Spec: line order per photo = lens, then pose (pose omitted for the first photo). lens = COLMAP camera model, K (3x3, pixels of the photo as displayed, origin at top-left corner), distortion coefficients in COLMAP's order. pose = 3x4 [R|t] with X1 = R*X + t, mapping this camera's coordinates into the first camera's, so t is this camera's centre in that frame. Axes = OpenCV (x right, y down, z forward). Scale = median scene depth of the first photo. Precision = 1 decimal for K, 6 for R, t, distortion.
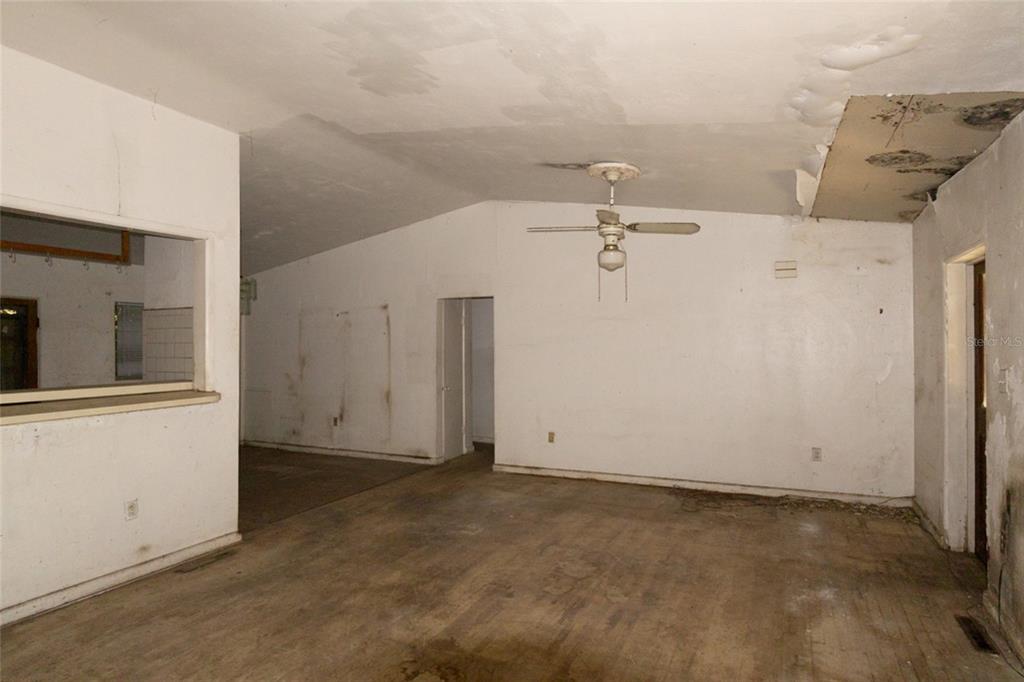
lens RADIAL K [[583.6, 0, 511.0], [0, 583.6, 344.8], [0, 0, 1]] dist [-0.006248, -0.000669]
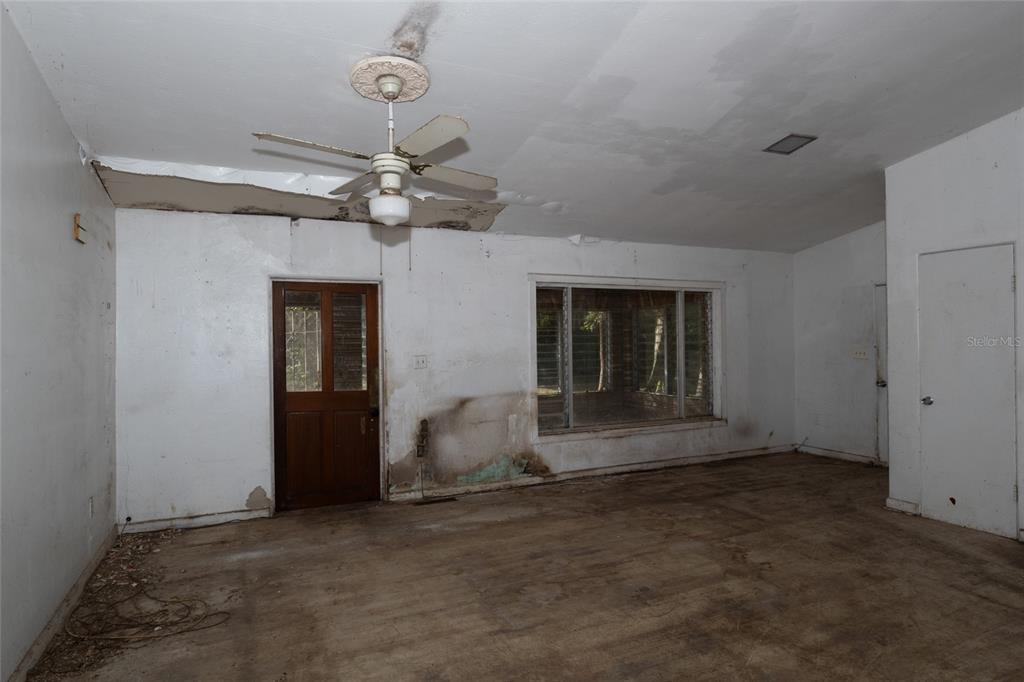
lens RADIAL K [[583.6, 0, 511.0], [0, 583.6, 344.8], [0, 0, 1]] dist [-0.006248, -0.000669]
pose [[-0.766652, 0.012182, 0.641947, -0.456443], [0.017768, 0.999840, 0.002247, 0.006520], [-0.641817, 0.013129, -0.766746, 1.844499]]
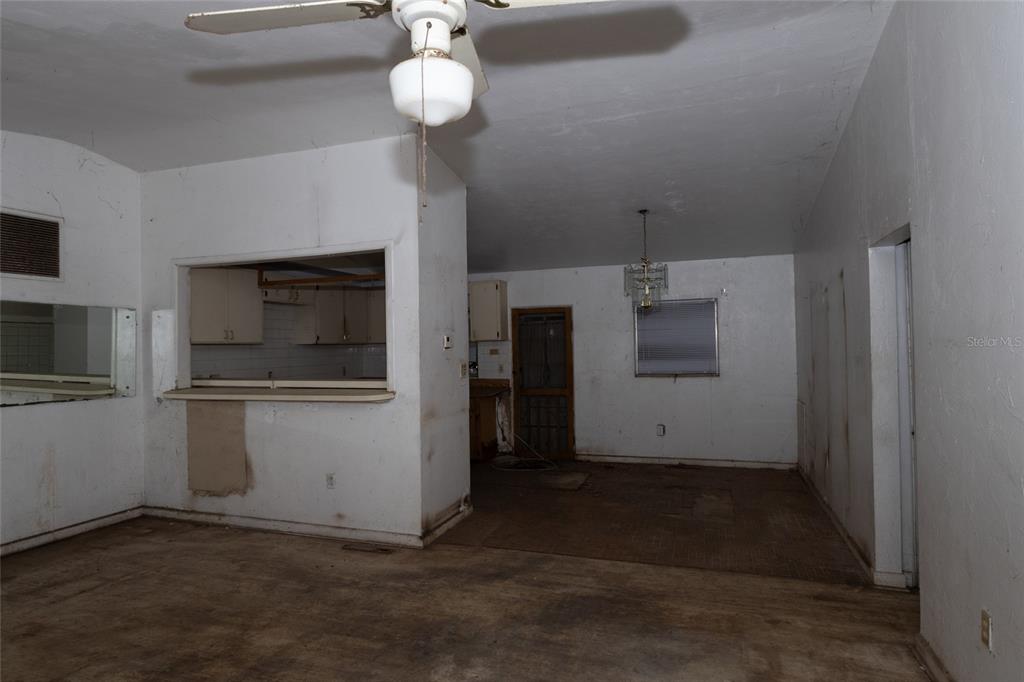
lens RADIAL K [[583.6, 0, 511.0], [0, 583.6, 344.8], [0, 0, 1]] dist [-0.006248, -0.000669]
pose [[0.112220, 0.002903, -0.993679, 0.664953], [0.013247, 0.999902, 0.004418, -0.009163], [0.993595, -0.013659, 0.112170, 1.309976]]
